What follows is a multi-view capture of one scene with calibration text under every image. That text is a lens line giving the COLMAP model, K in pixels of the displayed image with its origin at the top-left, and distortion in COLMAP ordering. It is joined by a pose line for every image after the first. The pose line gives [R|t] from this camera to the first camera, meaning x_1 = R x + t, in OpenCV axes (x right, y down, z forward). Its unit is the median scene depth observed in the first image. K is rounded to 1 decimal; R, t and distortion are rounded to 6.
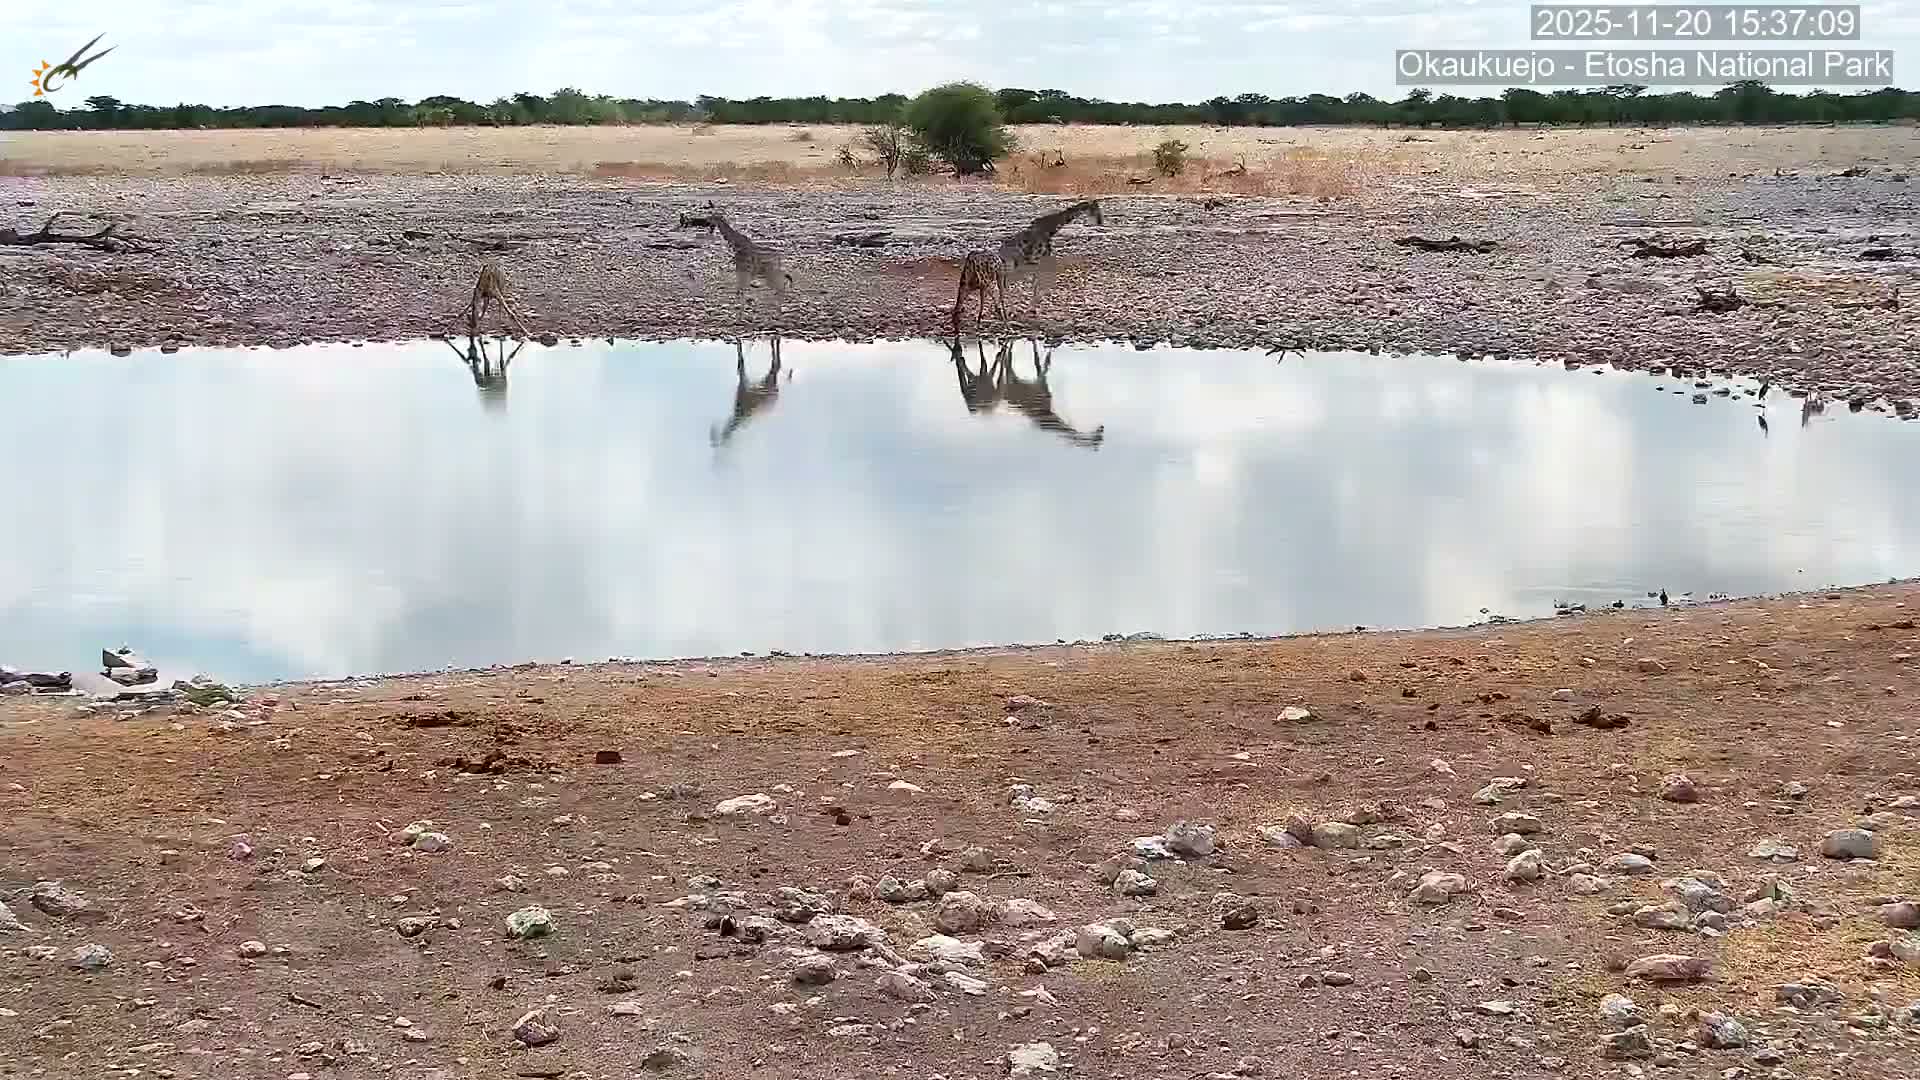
lens RADIAL K [[2467.1, 0, 1000.5], [0, 2467.1, 517.6], [0, 0, 1]] dist [-0.130404, 0.000000]
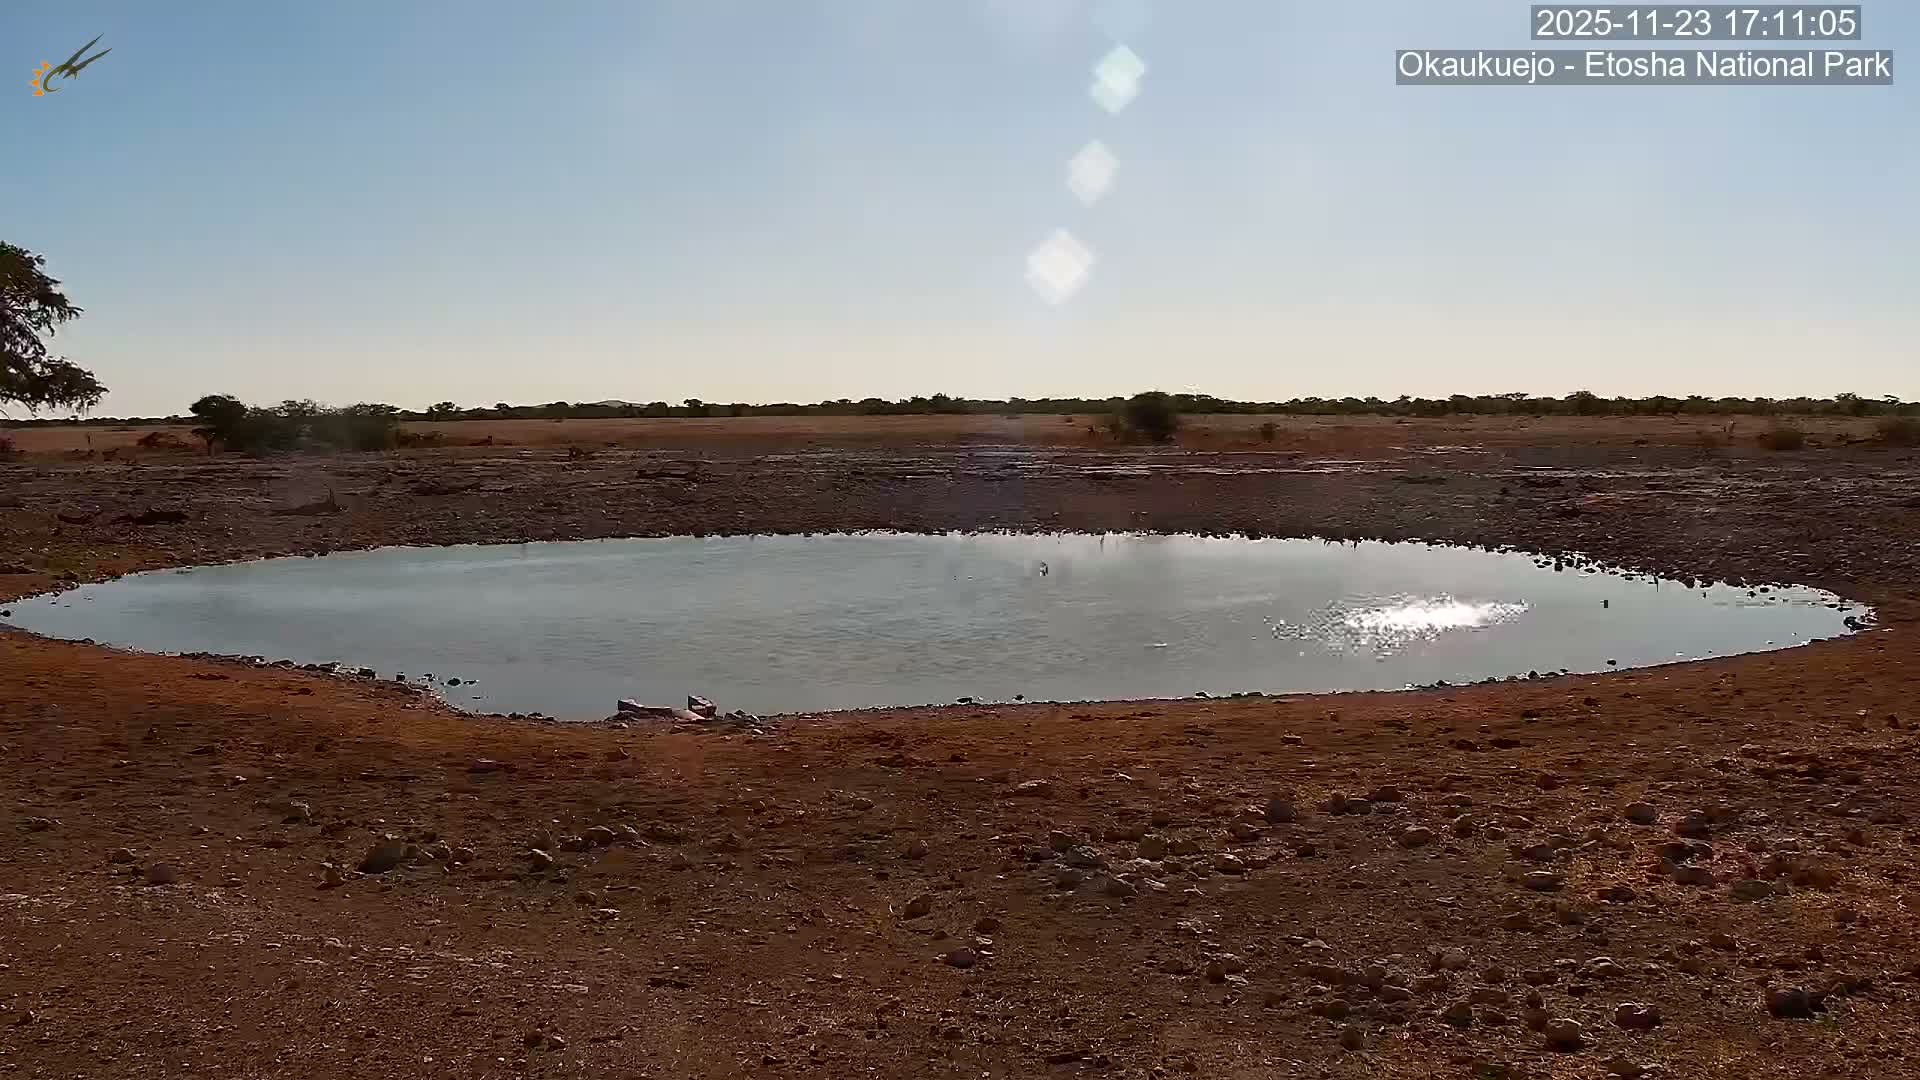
lens RADIAL K [[2467.1, 0, 963.6], [0, 2467.1, 534.2], [0, 0, 1]] dist [-0.130404, 0.000000]
pose [[0.994547, 0.003662, -0.104228, 0.035296], [-0.008580, 0.998868, -0.046782, 0.016851], [0.103939, 0.047421, 0.993453, -0.845239]]
